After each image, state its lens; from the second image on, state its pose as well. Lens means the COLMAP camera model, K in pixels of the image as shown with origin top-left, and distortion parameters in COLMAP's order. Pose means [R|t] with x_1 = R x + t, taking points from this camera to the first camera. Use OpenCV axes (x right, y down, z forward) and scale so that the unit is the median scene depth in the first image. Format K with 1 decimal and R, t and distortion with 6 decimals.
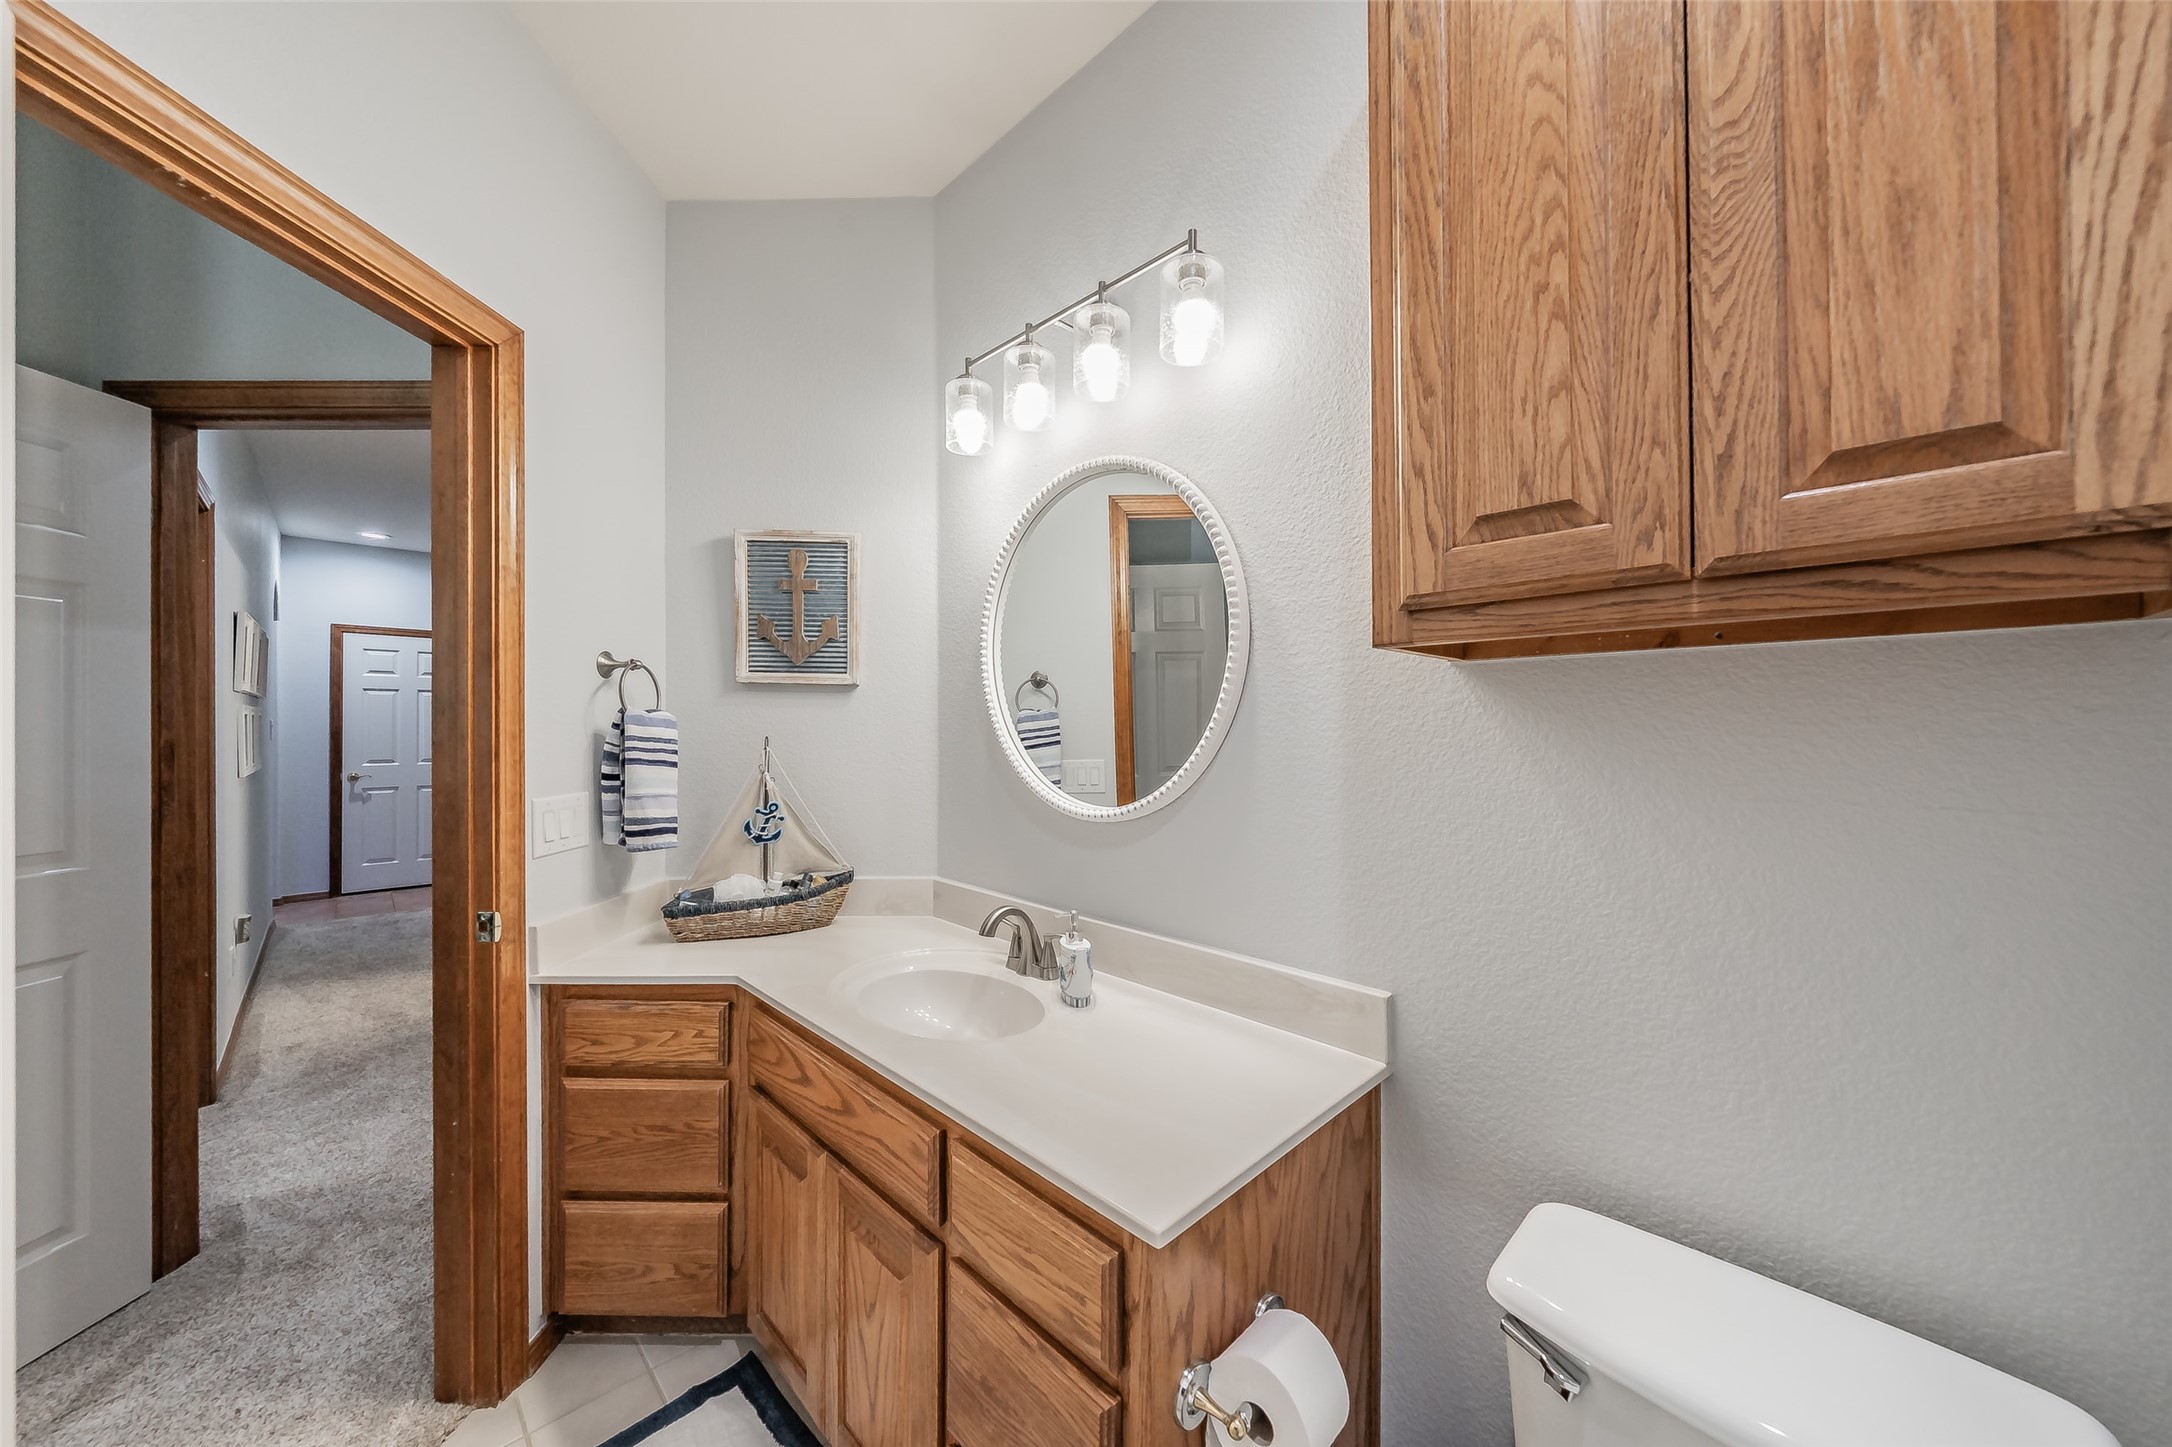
lens RADIAL K [[834.7, 0, 1084.9], [0, 834.7, 735.1], [0, 0, 1]] dist [-0.000183, -0.000021]
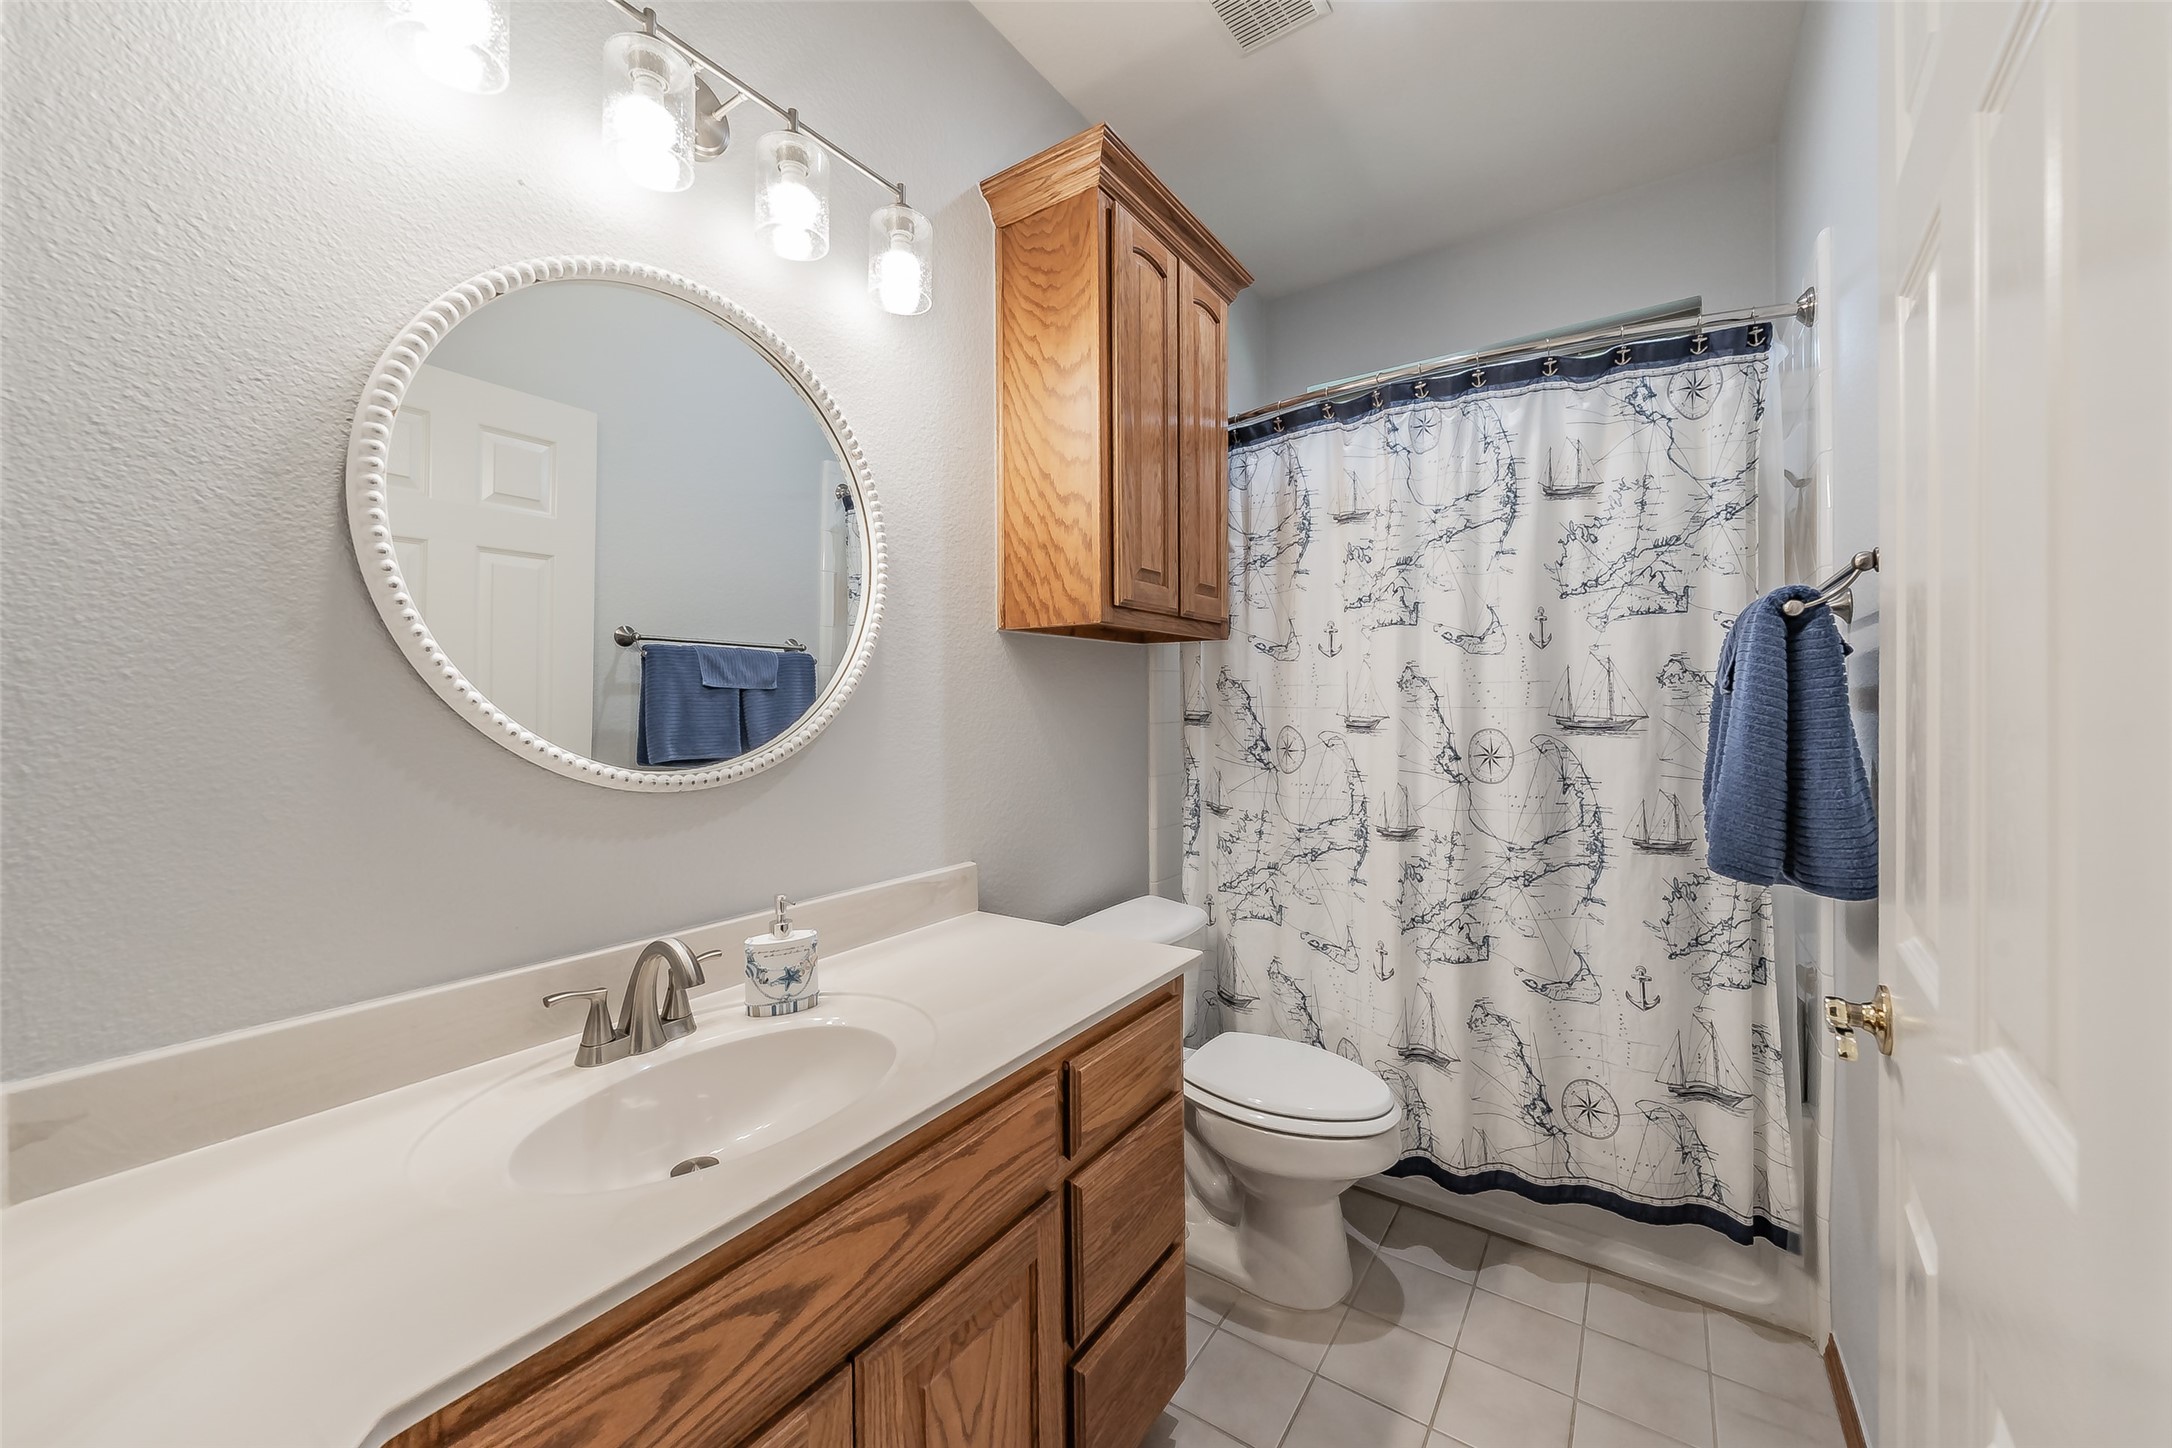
lens RADIAL K [[821.5, 0, 1086.2], [0, 821.5, 708.6], [0, 0, 1]] dist [-0.000372, -0.000014]
pose [[-0.206686, 0.000612, 0.978407, -1.163145], [0.009367, 0.999955, 0.001354, 0.062932], [-0.978362, 0.009444, -0.206683, 1.222919]]
